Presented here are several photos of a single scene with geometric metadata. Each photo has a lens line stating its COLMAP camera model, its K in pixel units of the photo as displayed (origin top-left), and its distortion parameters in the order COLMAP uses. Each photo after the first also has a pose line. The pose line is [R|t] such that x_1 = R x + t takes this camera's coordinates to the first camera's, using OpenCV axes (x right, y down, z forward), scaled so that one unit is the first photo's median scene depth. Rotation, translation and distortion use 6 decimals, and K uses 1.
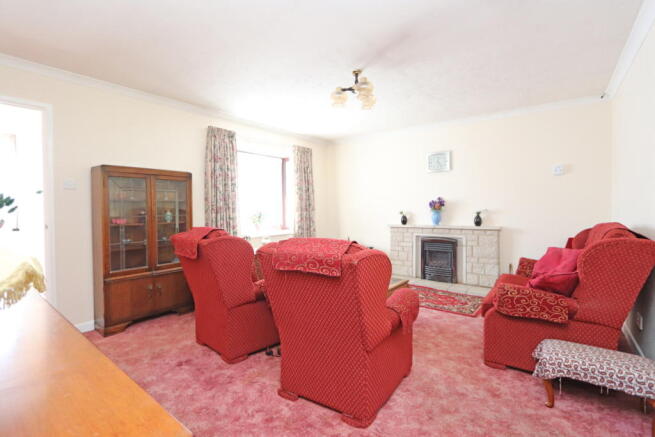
lens RADIAL K [[297.3, 0, 323.0], [0, 297.3, 217.3], [0, 0, 1]] dist [-0.000381, 0.000270]
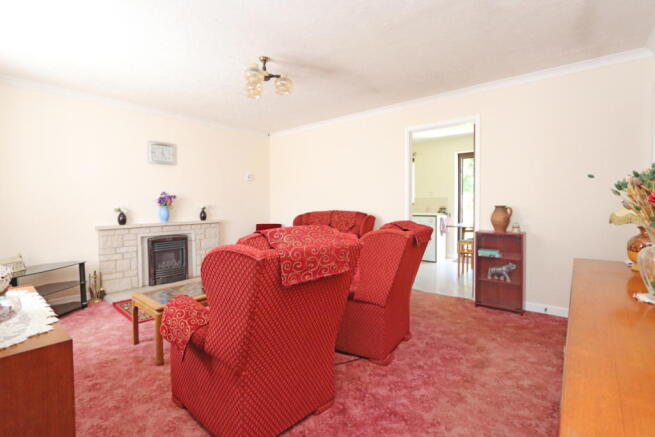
lens RADIAL K [[297.3, 0, 323.2], [0, 297.3, 215.3], [0, 0, 1]] dist [-0.000381, 0.000270]
pose [[0.044663, -0.025551, 0.998675, -0.508224], [0.035669, 0.999076, 0.023966, 0.000349], [-0.998365, 0.034552, 0.045533, 0.471518]]
